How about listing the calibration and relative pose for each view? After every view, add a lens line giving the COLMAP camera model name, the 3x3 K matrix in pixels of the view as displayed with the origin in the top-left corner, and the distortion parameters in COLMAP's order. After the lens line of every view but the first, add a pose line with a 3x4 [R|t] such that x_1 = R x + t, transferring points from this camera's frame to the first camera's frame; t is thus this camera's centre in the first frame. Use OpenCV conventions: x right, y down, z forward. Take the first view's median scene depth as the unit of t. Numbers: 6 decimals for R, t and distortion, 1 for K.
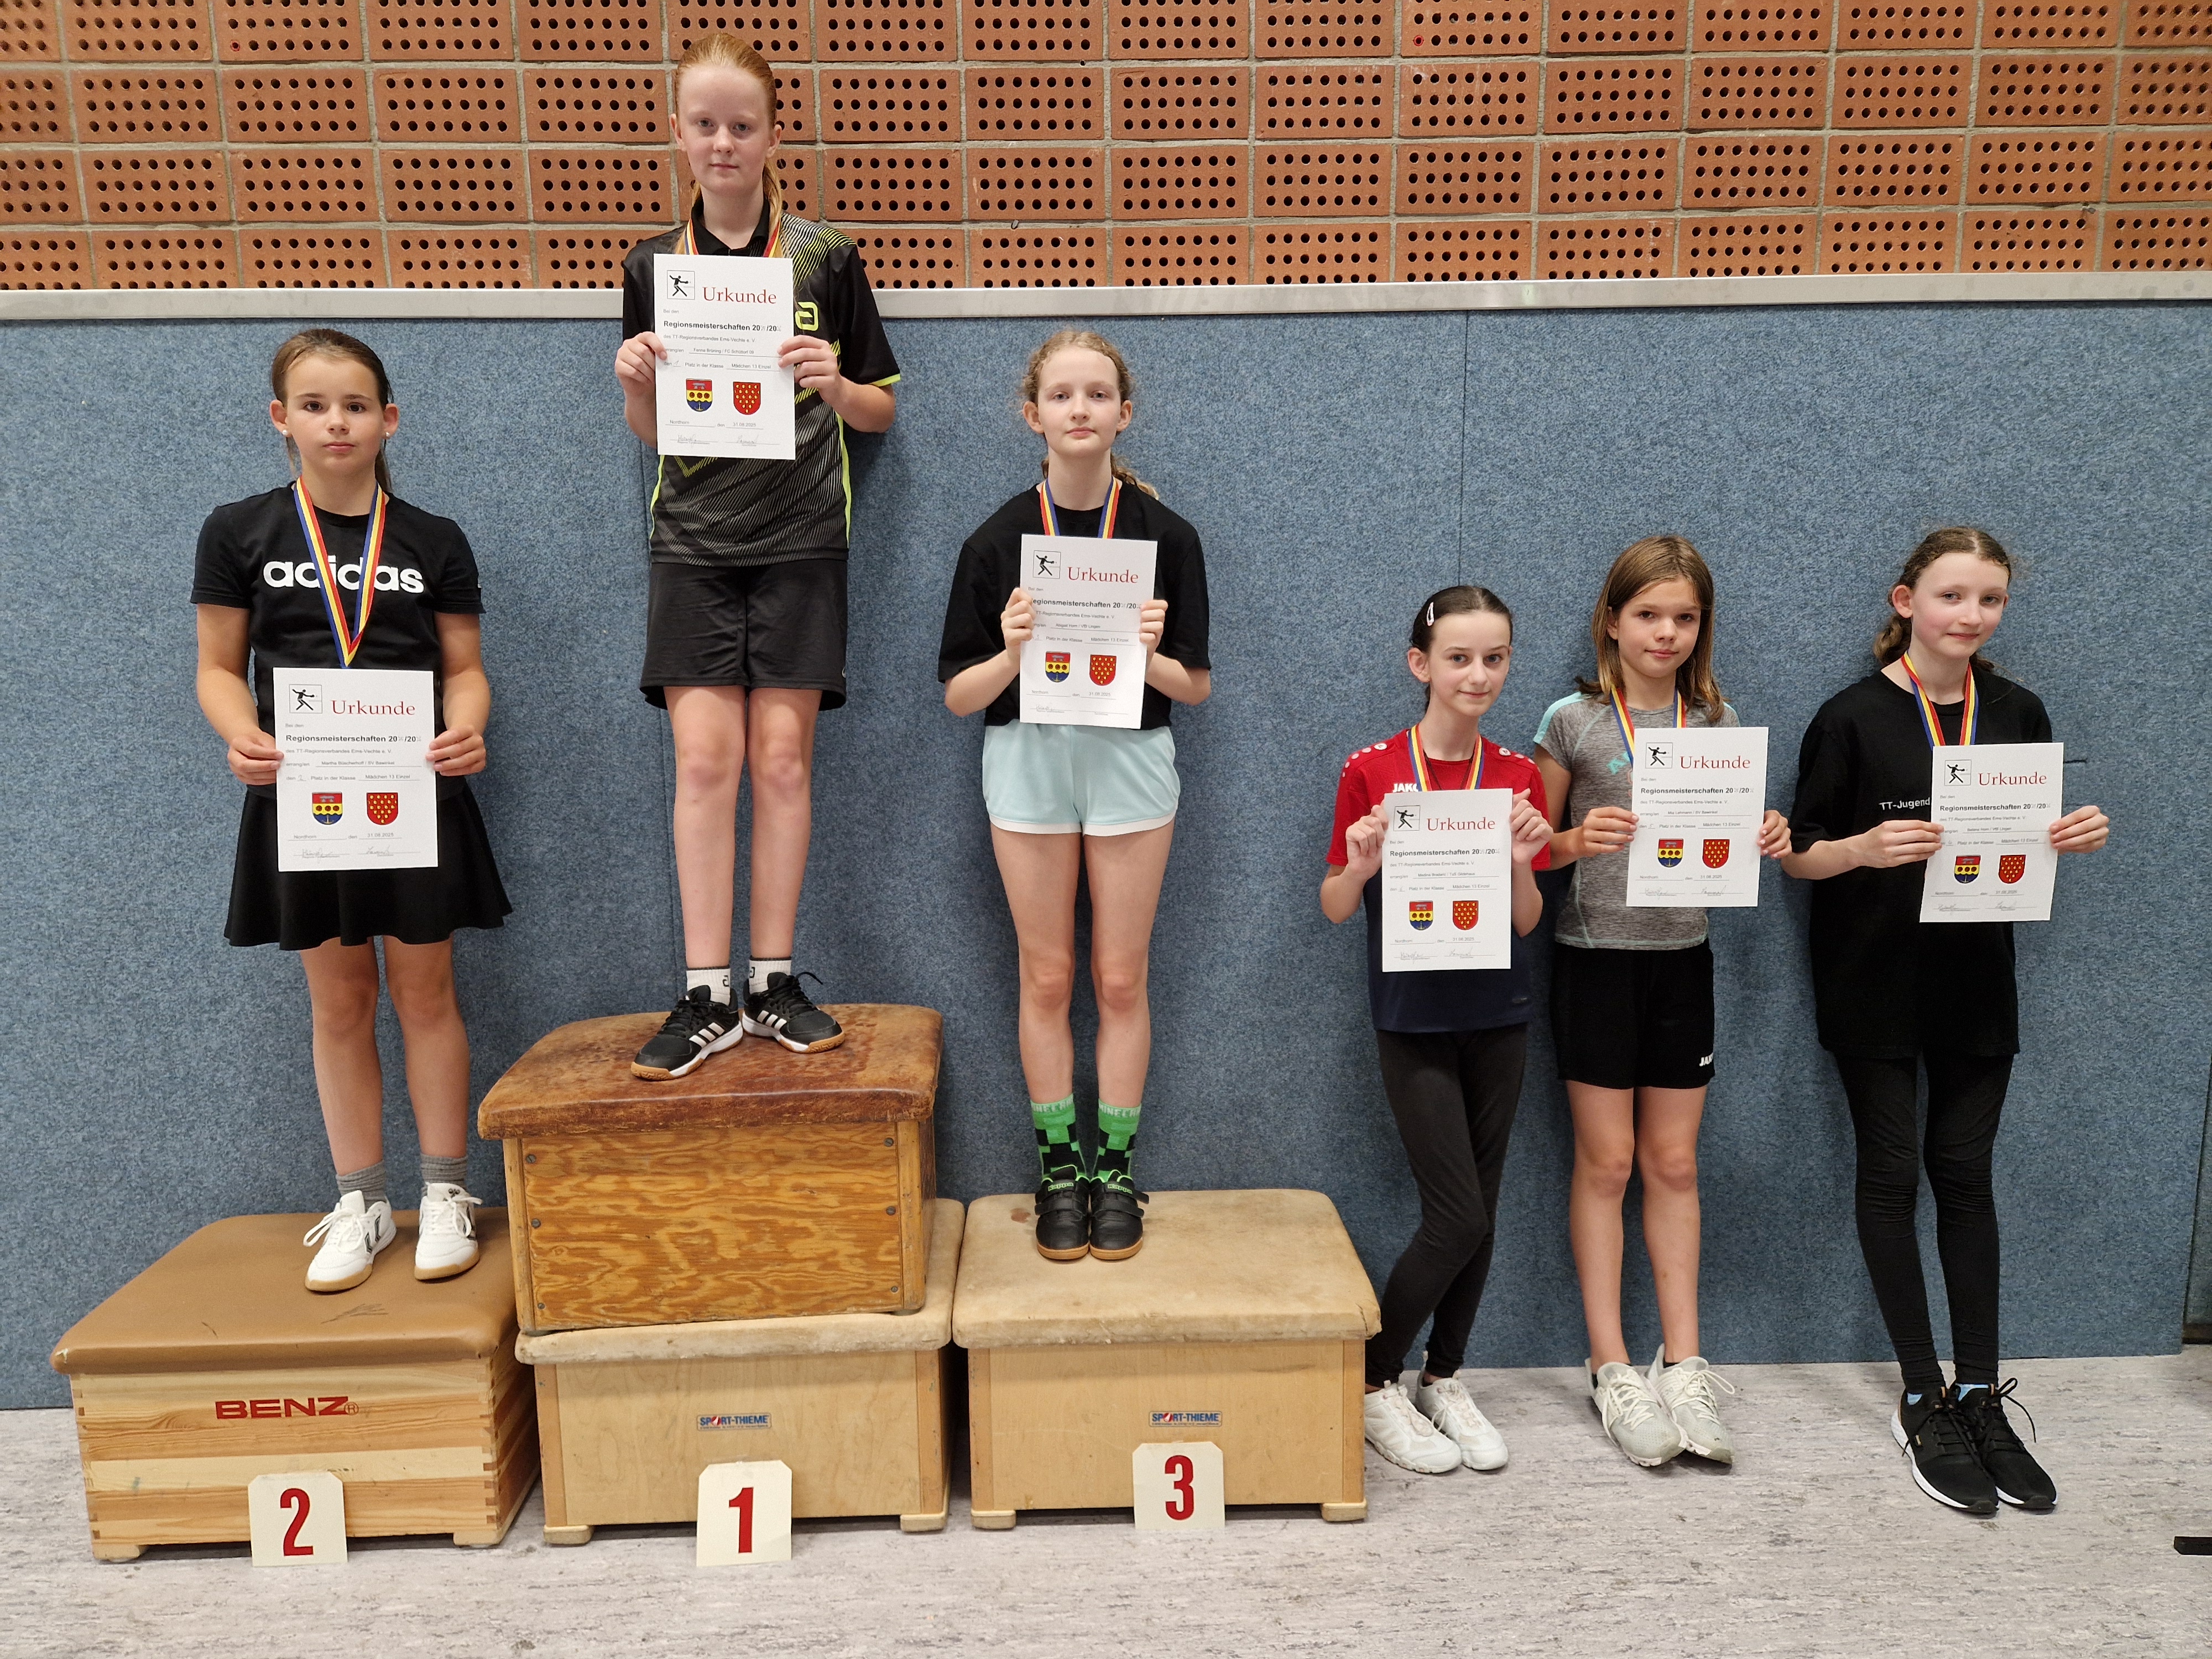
lens RADIAL K [[1491.5, 0, 1086.6], [0, 1491.5, 825.2], [0, 0, 1]] dist [0.075247, -0.066955]
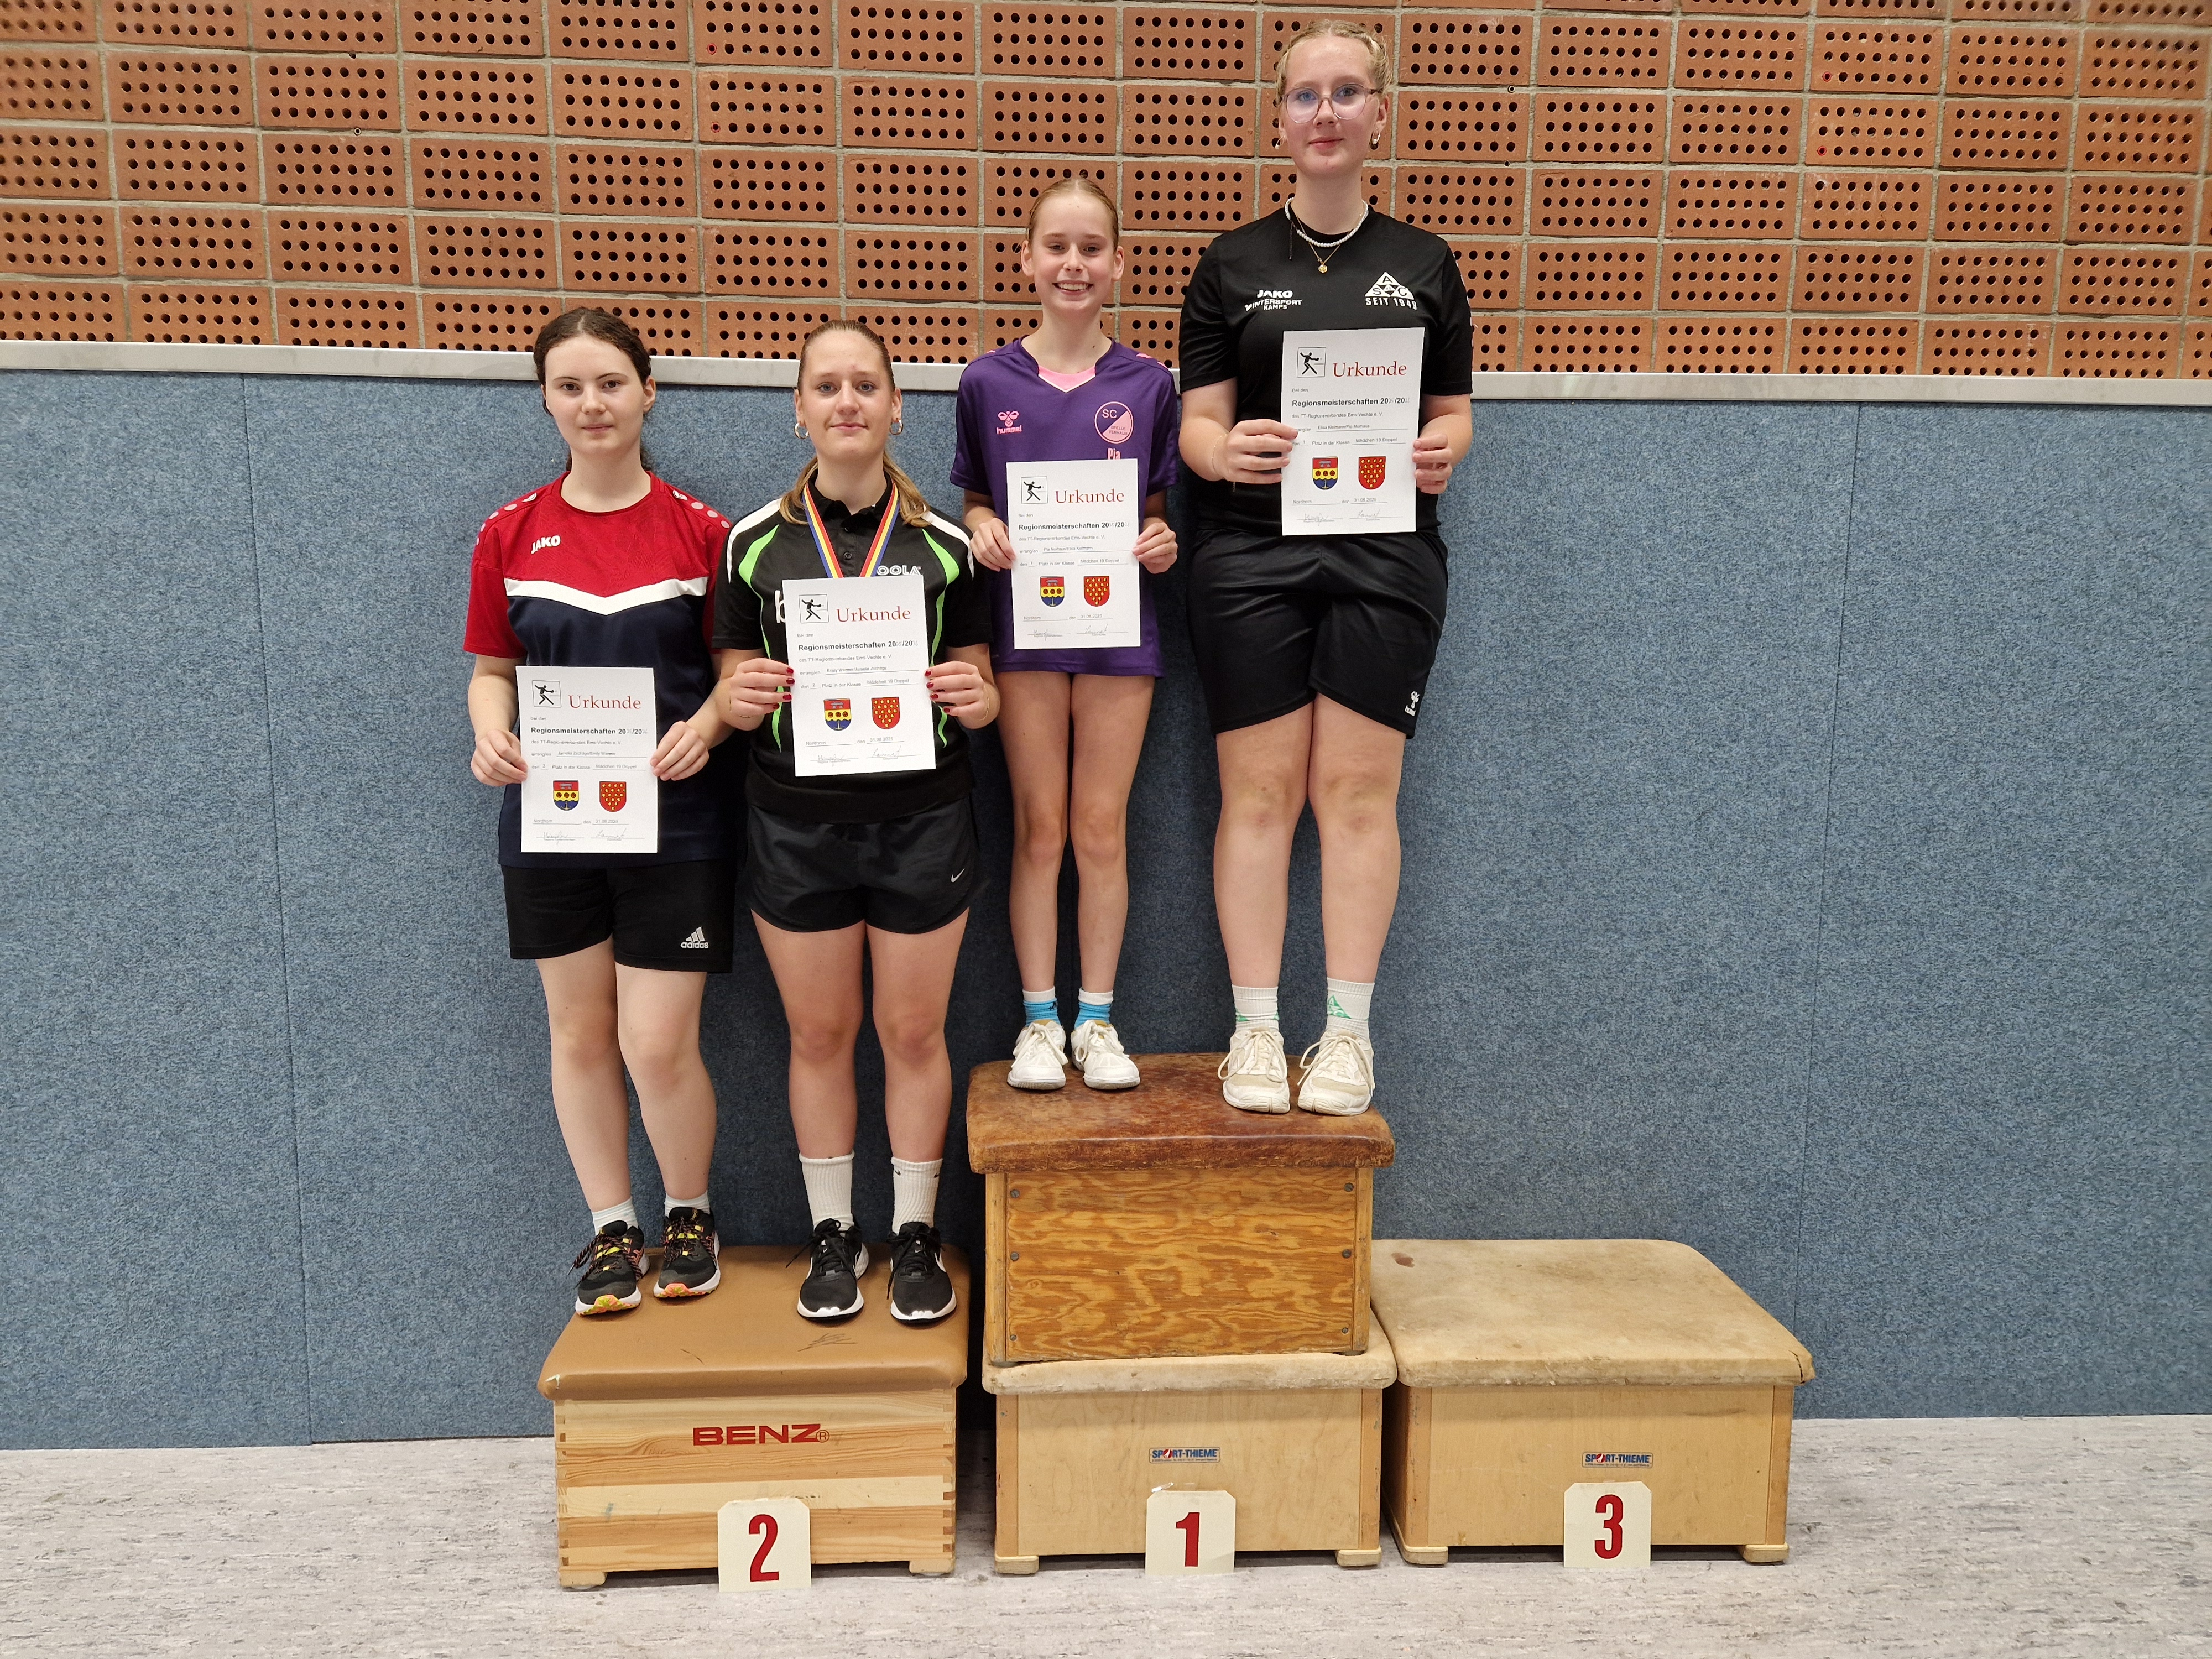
lens RADIAL K [[1491.5, 0, 1089.6], [0, 1491.5, 840.1], [0, 0, 1]] dist [0.075247, -0.066955]
pose [[0.999514, 0.019522, 0.024319, -0.307909], [-0.018758, 0.999336, -0.031248, 0.008209], [-0.024912, 0.030777, 0.999216, -0.037099]]
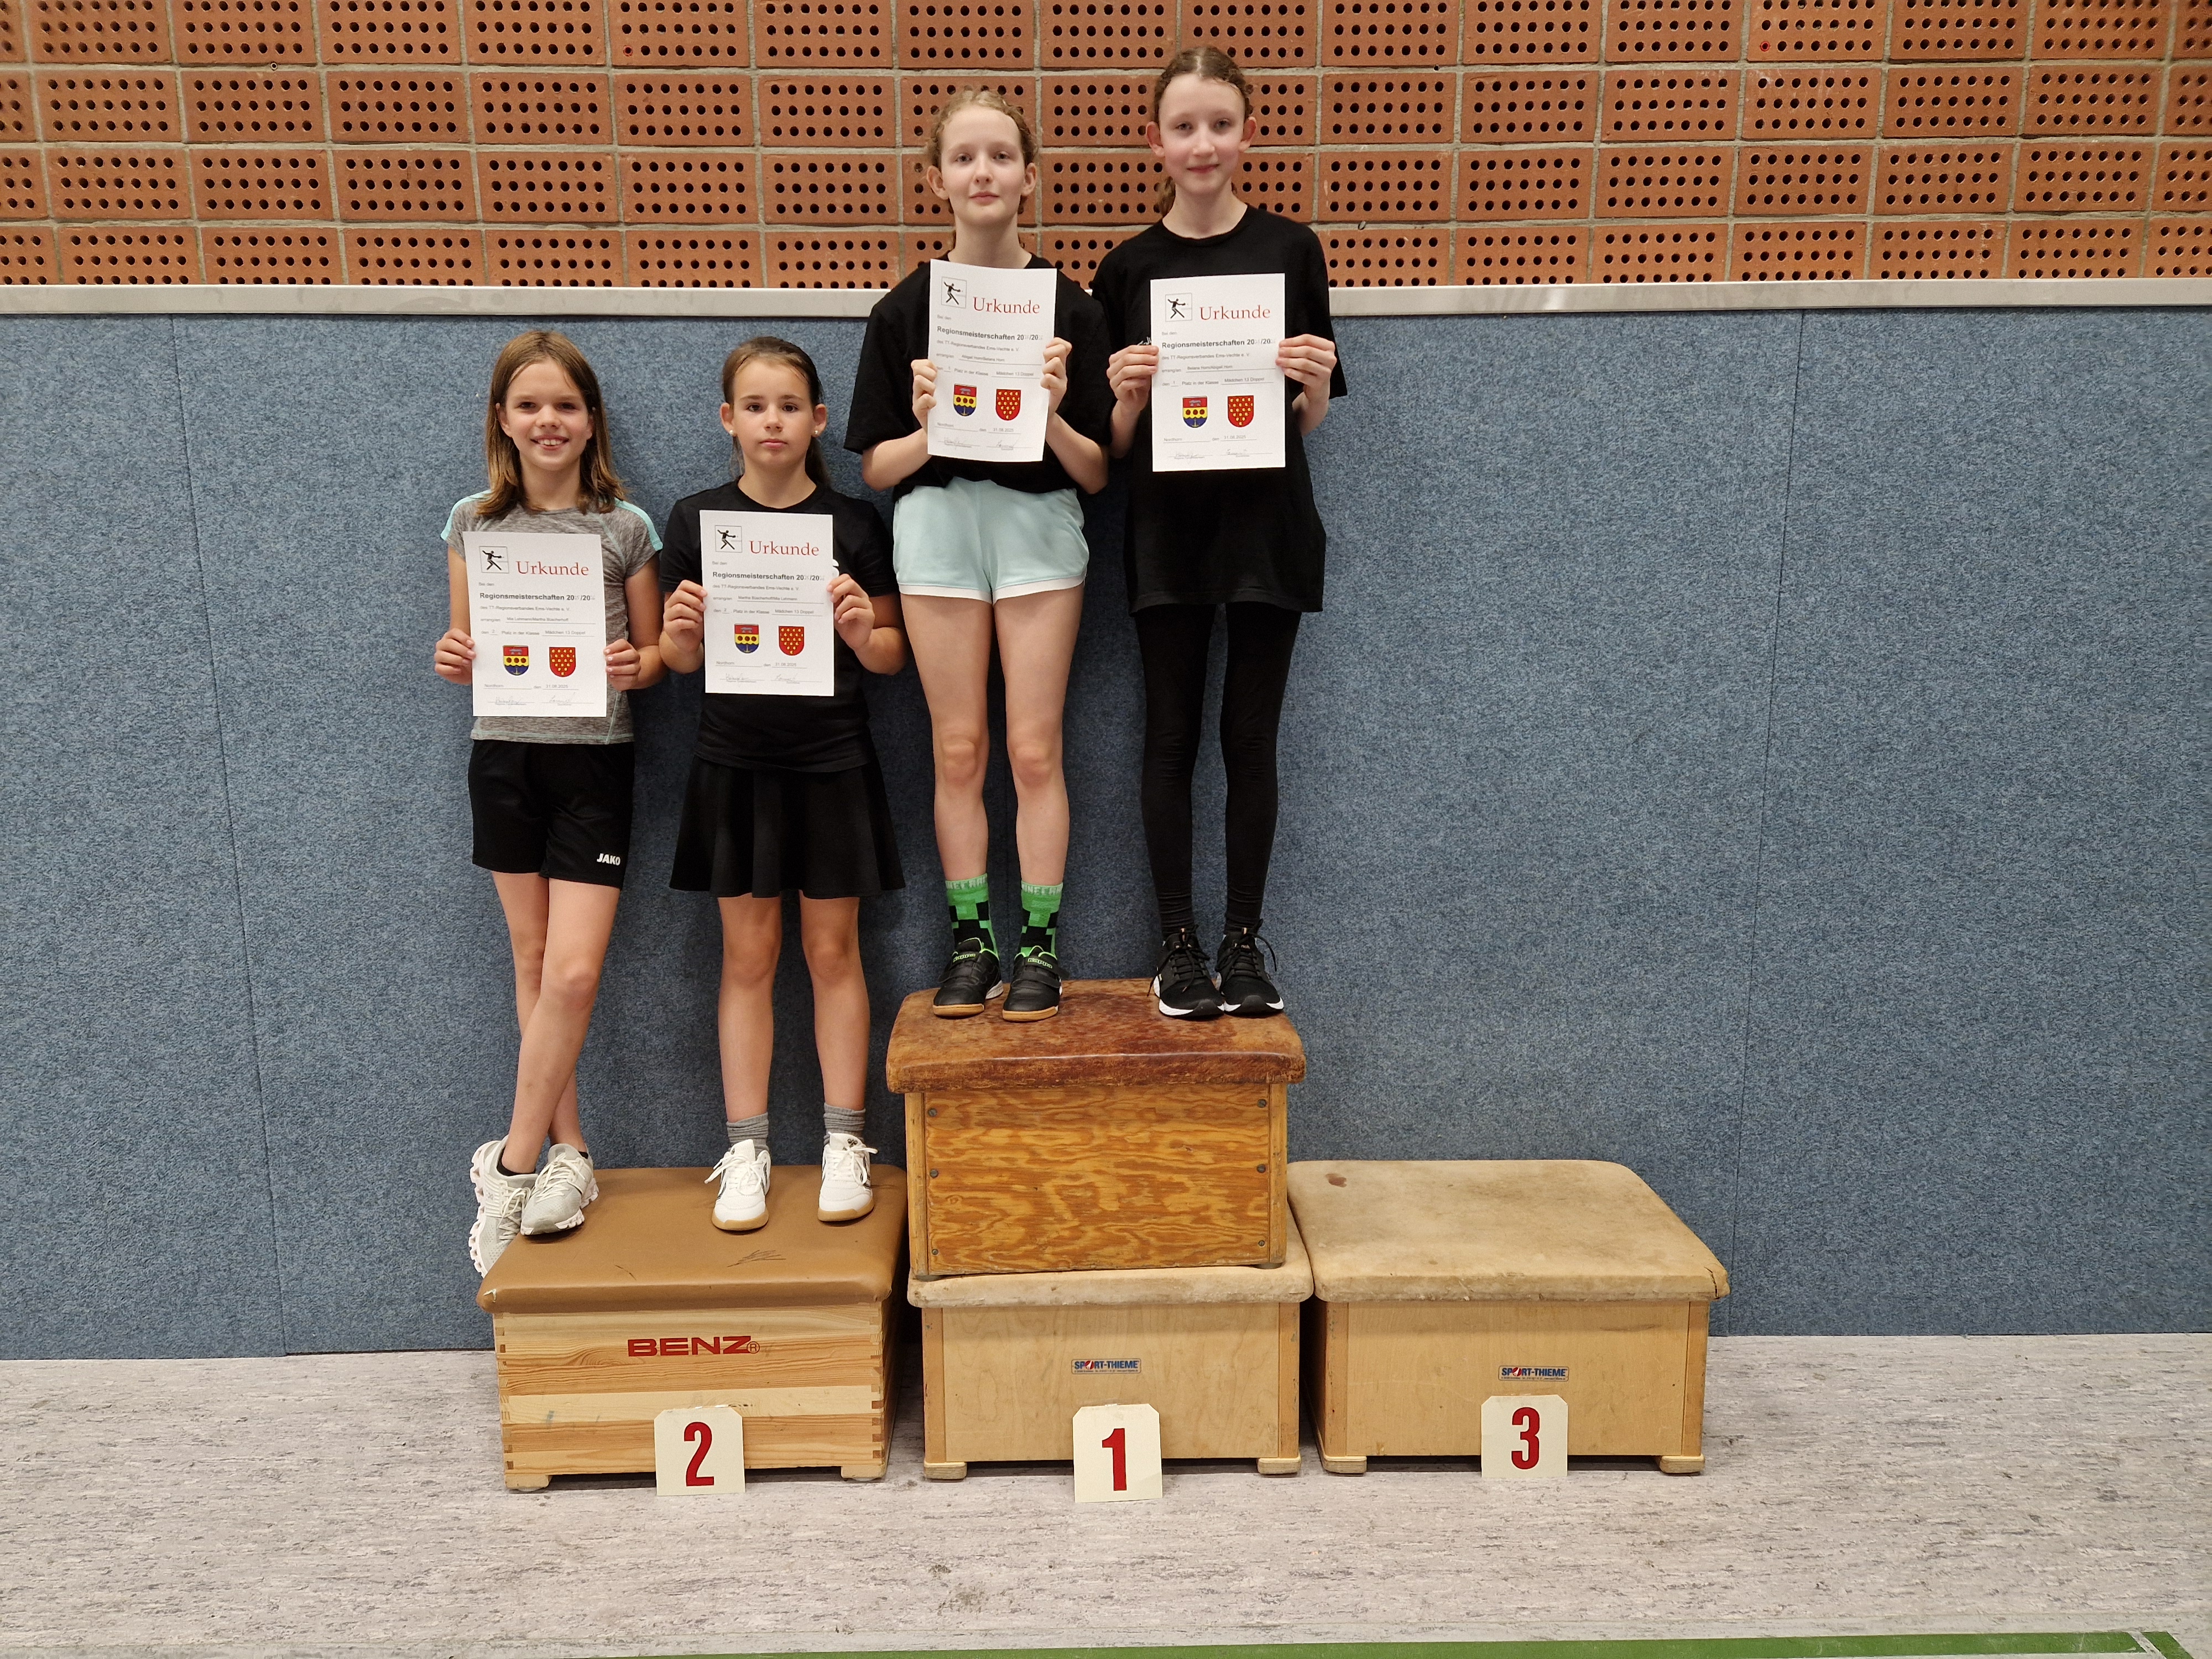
lens RADIAL K [[1491.5, 0, 1083.1], [0, 1491.5, 842.6], [0, 0, 1]] dist [0.075247, -0.066955]
pose [[0.999891, 0.010023, -0.010813, -0.224643], [-0.009847, 0.999820, 0.016198, 0.009842], [0.010974, -0.016090, 0.999810, -0.044279]]
